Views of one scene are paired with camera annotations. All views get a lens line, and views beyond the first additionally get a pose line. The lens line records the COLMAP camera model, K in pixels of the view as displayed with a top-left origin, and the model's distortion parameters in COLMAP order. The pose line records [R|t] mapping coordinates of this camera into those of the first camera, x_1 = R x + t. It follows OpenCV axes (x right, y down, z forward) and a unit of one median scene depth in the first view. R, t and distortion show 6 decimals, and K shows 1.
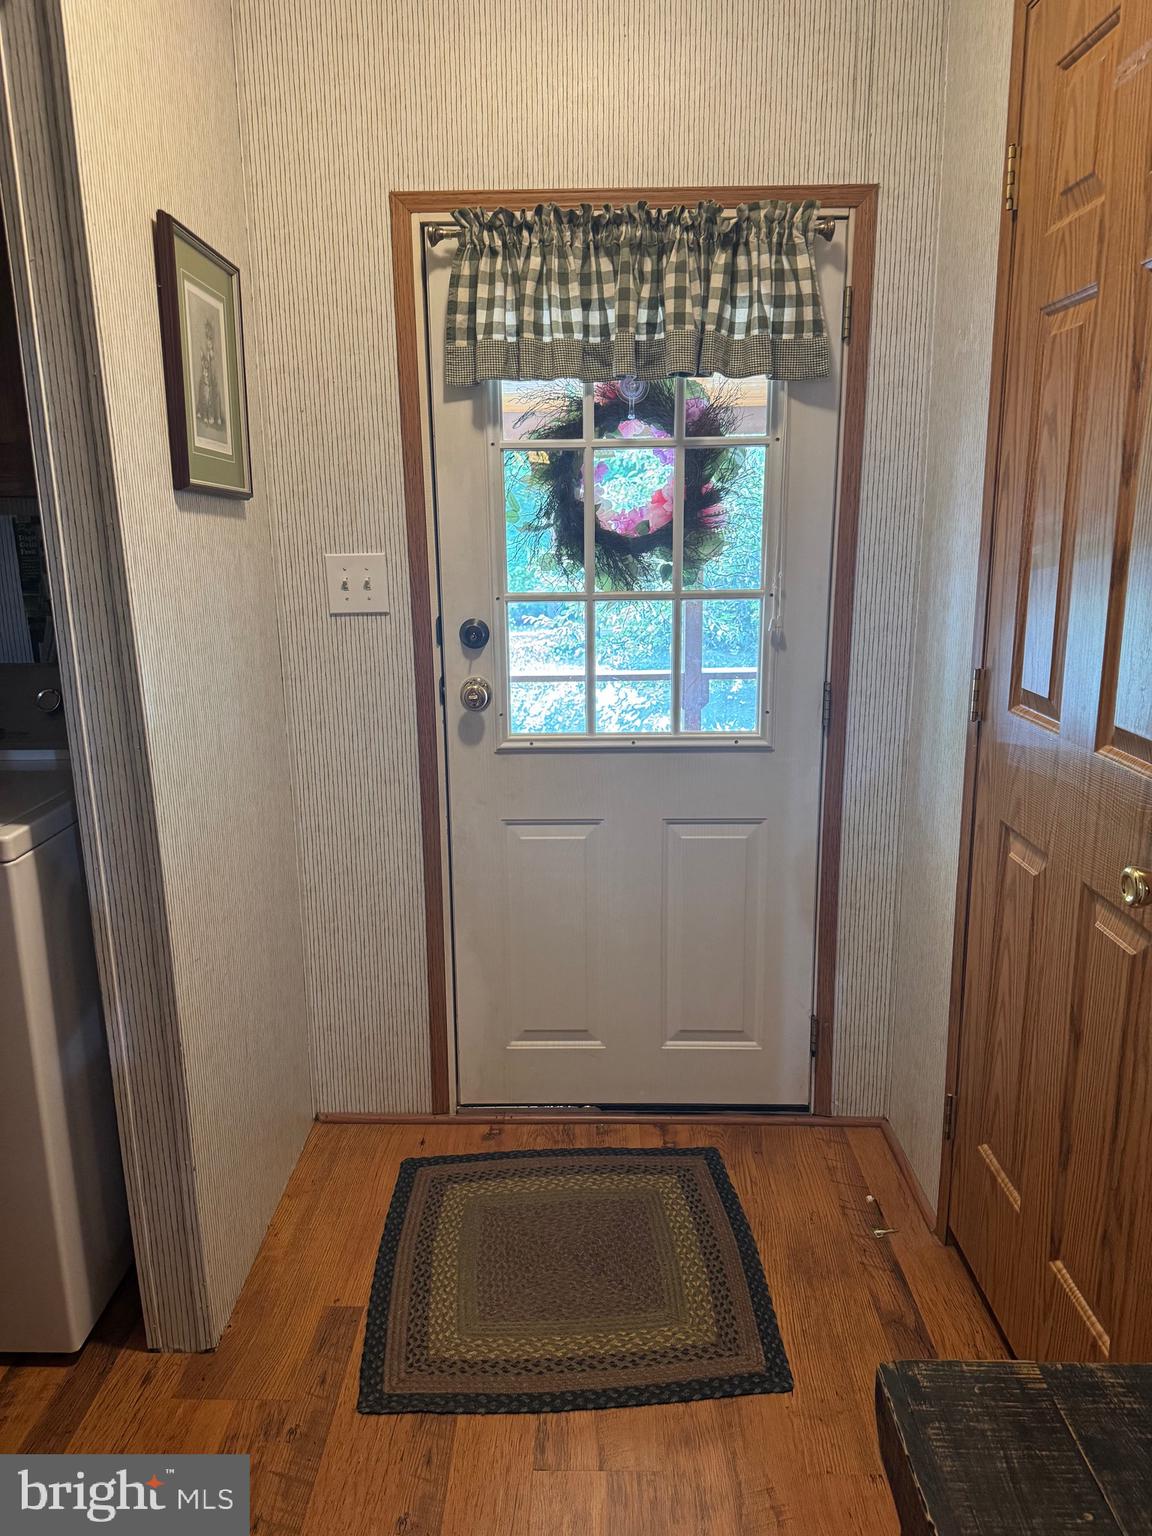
lens RADIAL K [[1084.3, 0, 572.3], [0, 1084.3, 775.0], [0, 0, 1]] dist [0.024075, -0.020191]
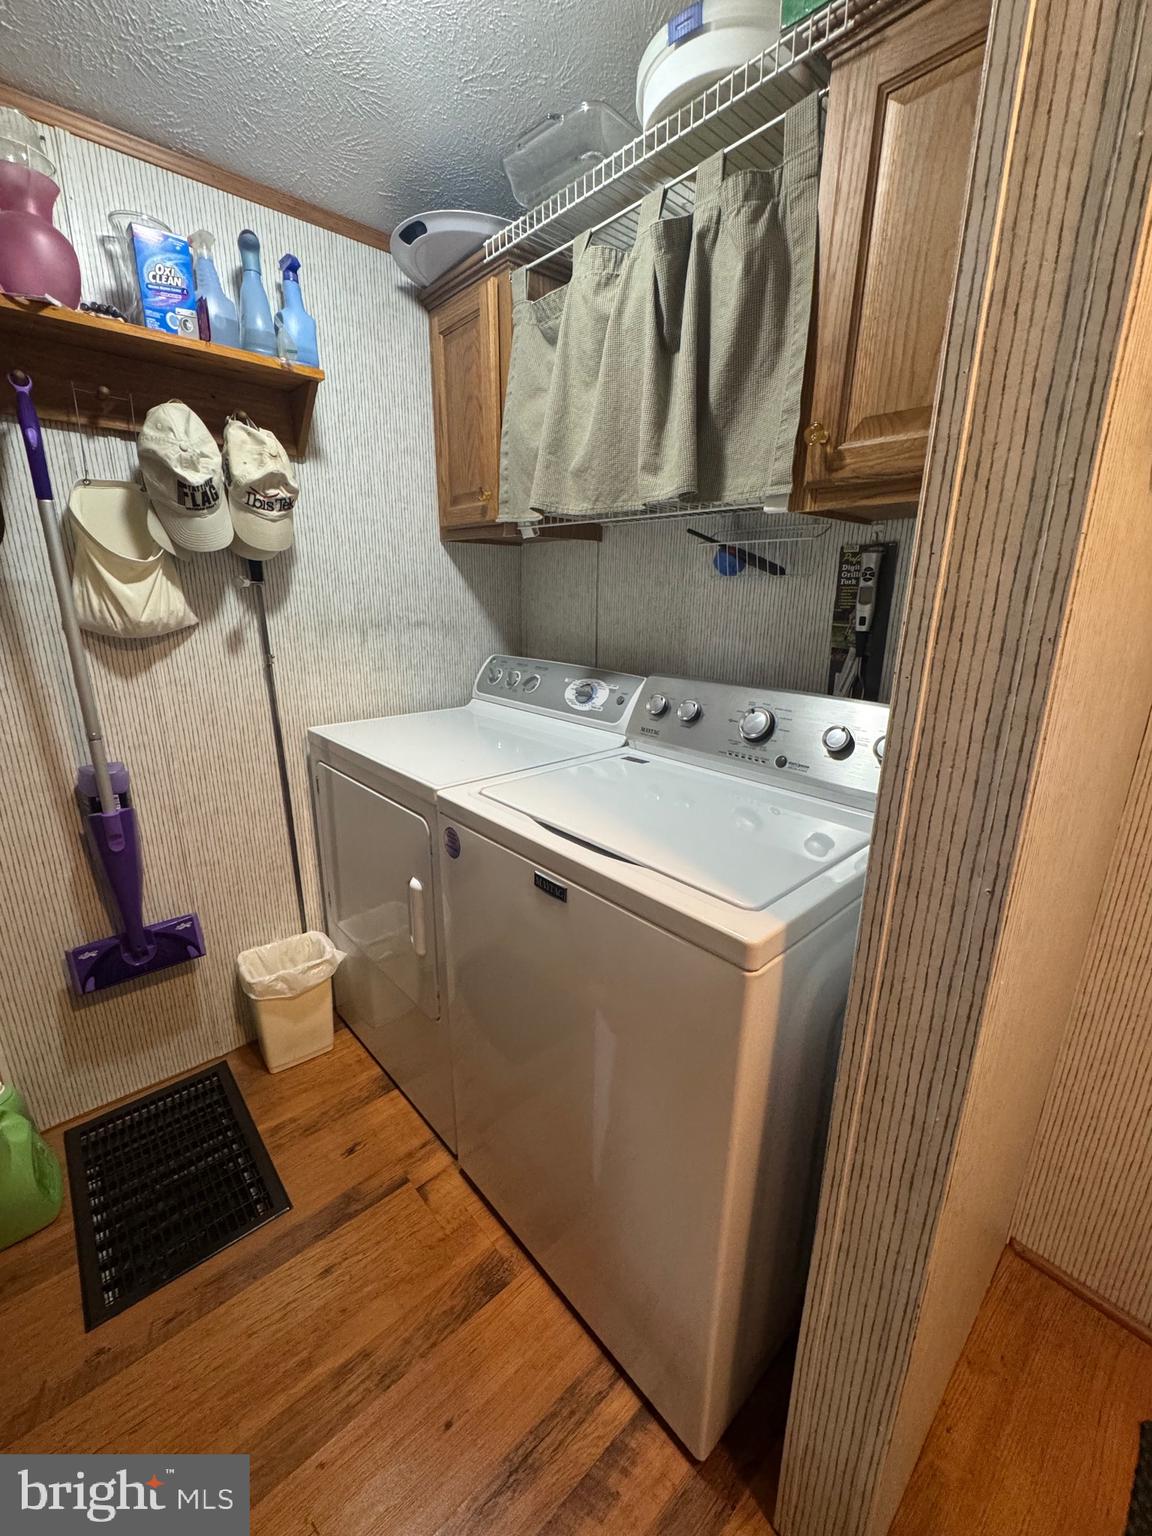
lens RADIAL K [[614.7, 0, 567.0], [0, 614.7, 763.2], [0, 0, 1]] dist [-0.003528, -0.000273]
pose [[0.671758, 0.220551, -0.707176, -0.257003], [-0.184692, 0.974368, 0.128440, -0.072433], [0.717377, 0.044329, 0.695274, 0.465515]]
